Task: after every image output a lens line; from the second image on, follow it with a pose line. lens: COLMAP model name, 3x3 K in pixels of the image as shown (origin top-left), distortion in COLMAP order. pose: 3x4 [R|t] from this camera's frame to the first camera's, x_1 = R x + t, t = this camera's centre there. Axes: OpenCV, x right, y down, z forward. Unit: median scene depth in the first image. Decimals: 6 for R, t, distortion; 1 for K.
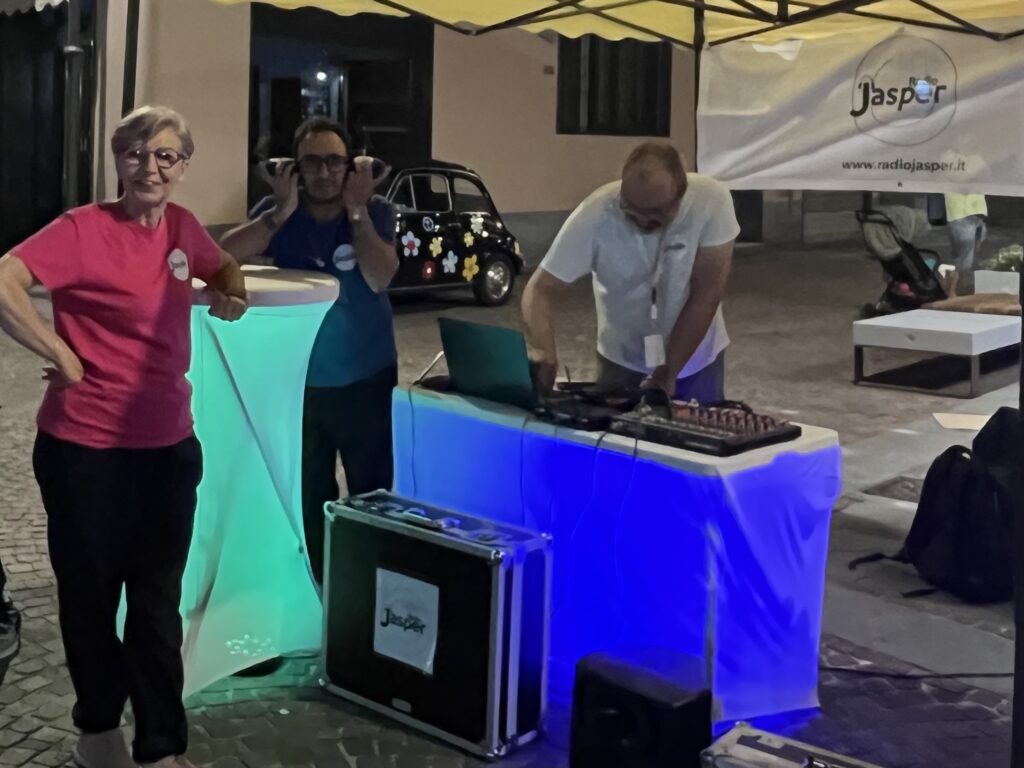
lens RADIAL K [[791.4, 0, 512.0], [0, 791.4, 384.0], [0, 0, 1]] dist [-0.005972, -0.004539]
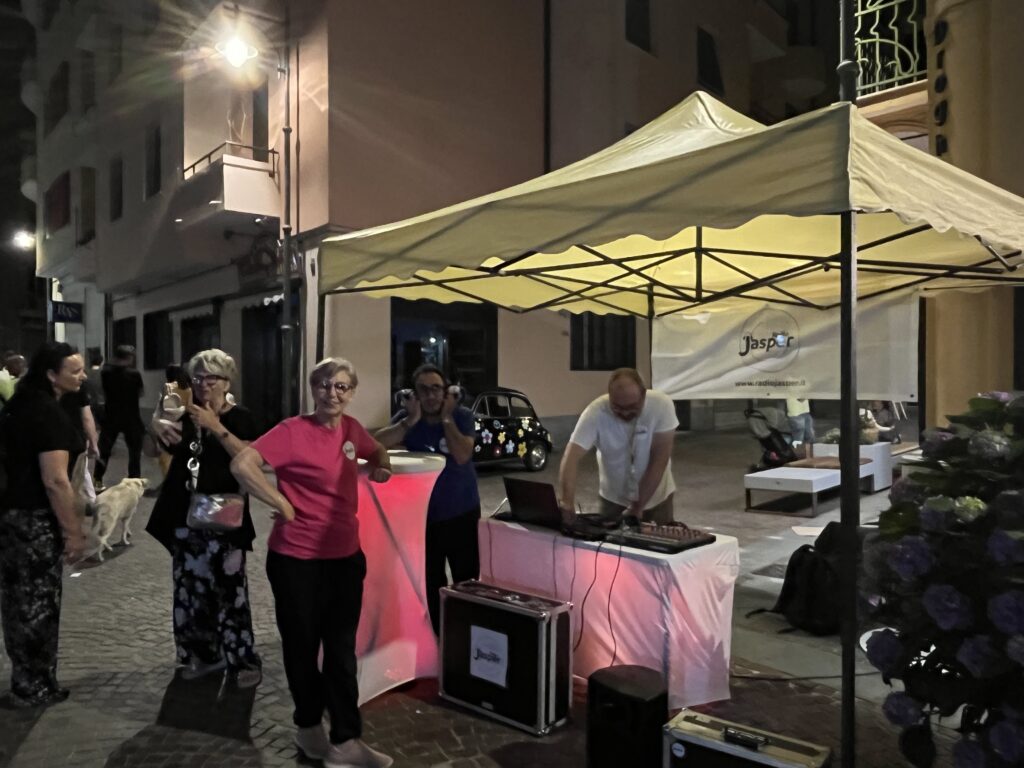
lens RADIAL K [[791.4, 0, 512.0], [0, 791.4, 384.0], [0, 0, 1]] dist [-0.005972, -0.004539]
pose [[0.999540, -0.024727, 0.017564, -0.100718], [0.024863, 0.999662, -0.007576, -0.274695], [-0.017371, 0.008009, 0.999817, -0.717139]]
